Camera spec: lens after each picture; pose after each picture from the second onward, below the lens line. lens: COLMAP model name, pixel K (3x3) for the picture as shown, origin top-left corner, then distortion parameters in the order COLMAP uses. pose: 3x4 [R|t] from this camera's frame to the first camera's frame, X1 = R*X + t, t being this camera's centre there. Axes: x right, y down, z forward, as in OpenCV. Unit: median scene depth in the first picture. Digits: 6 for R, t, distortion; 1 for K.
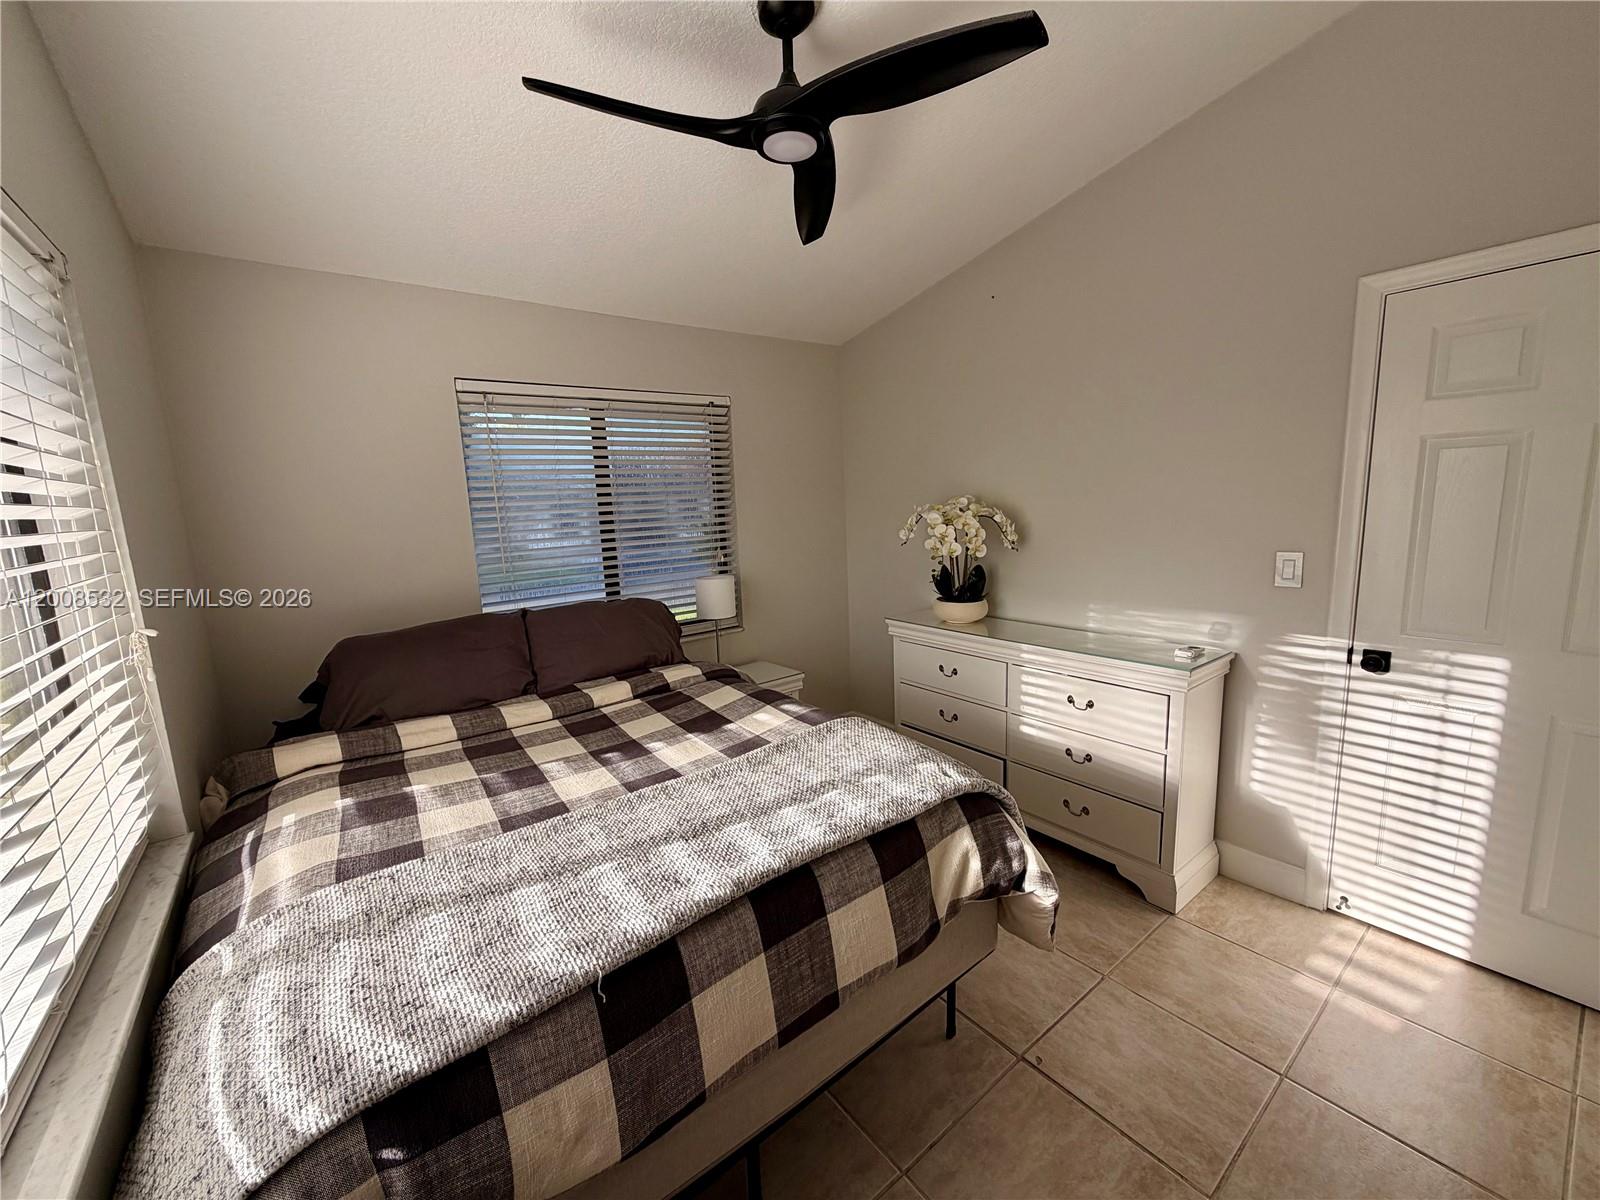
lens RADIAL K [[638.0, 0, 801.5], [0, 638.0, 599.5], [0, 0, 1]] dist [-0.001537, -0.000321]
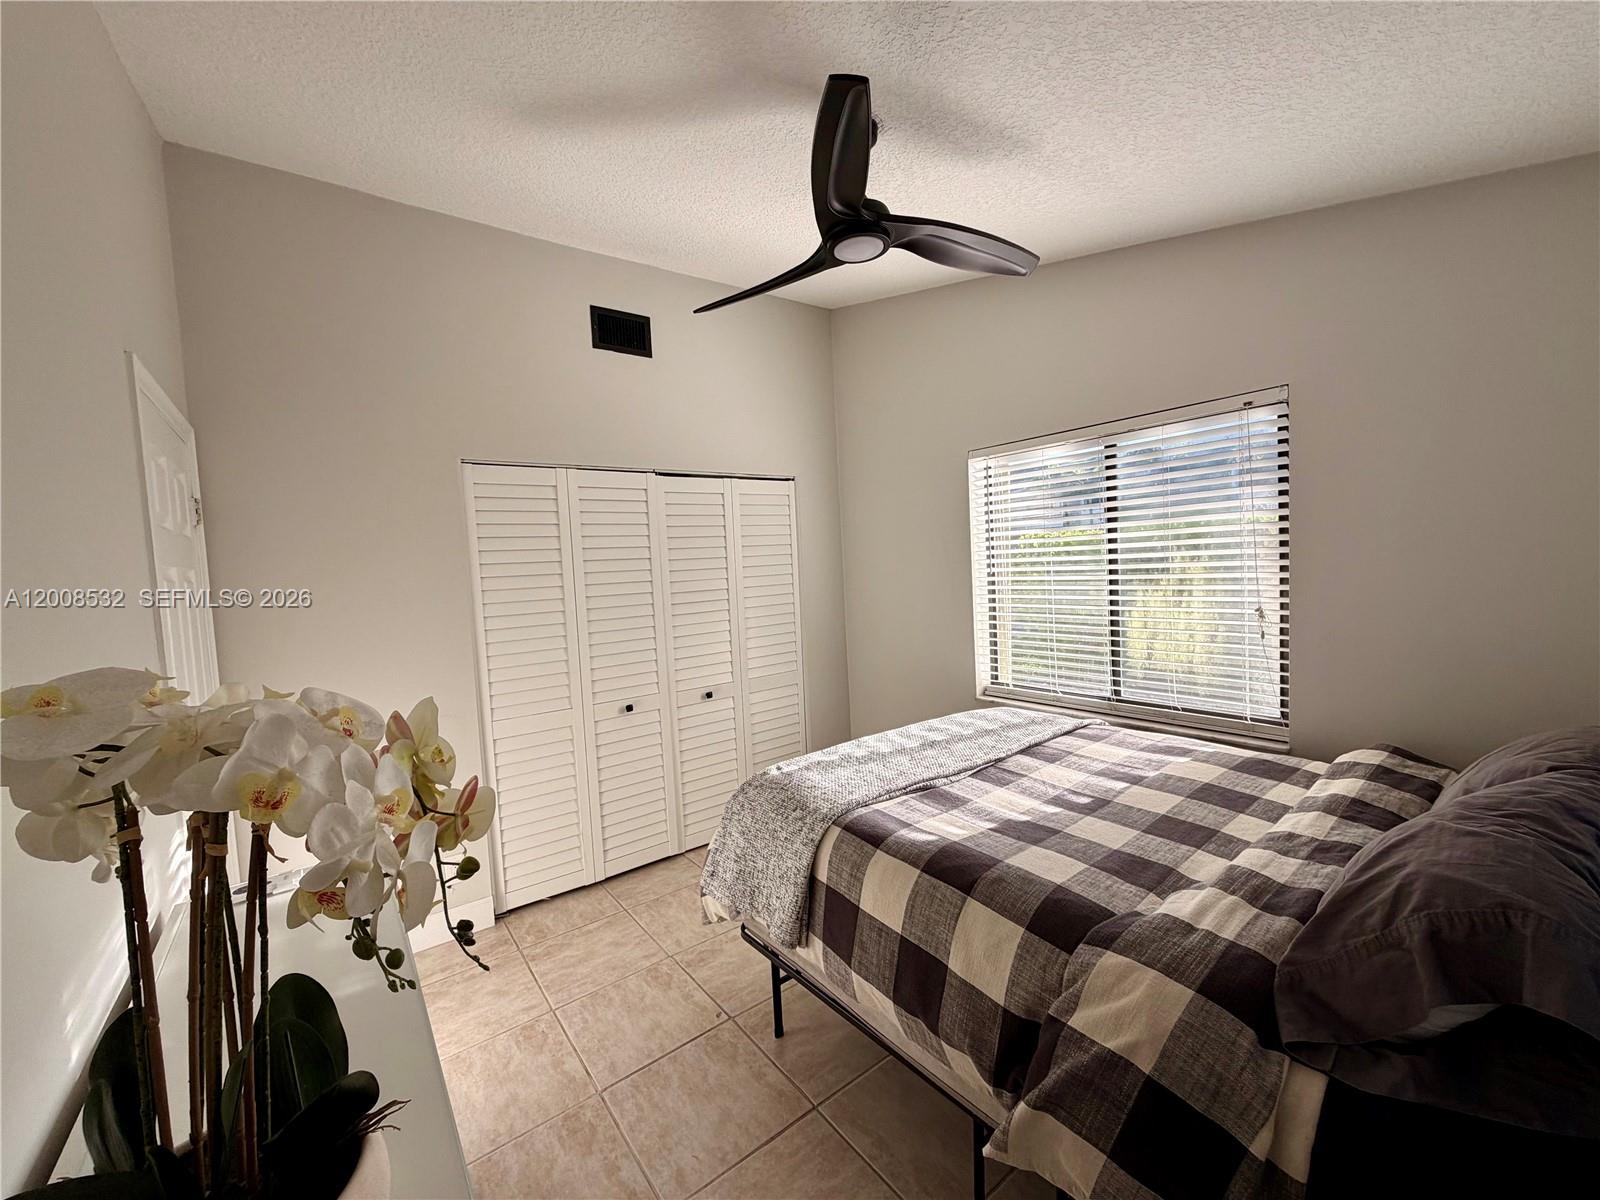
lens RADIAL K [[638.0, 0, 800.9], [0, 638.0, 601.3], [0, 0, 1]] dist [-0.001537, -0.000321]
pose [[-0.995636, 0.091565, 0.018025, 0.114429], [0.093297, 0.972134, 0.215061, -0.371537], [0.002170, 0.215804, -0.976434, 2.215595]]
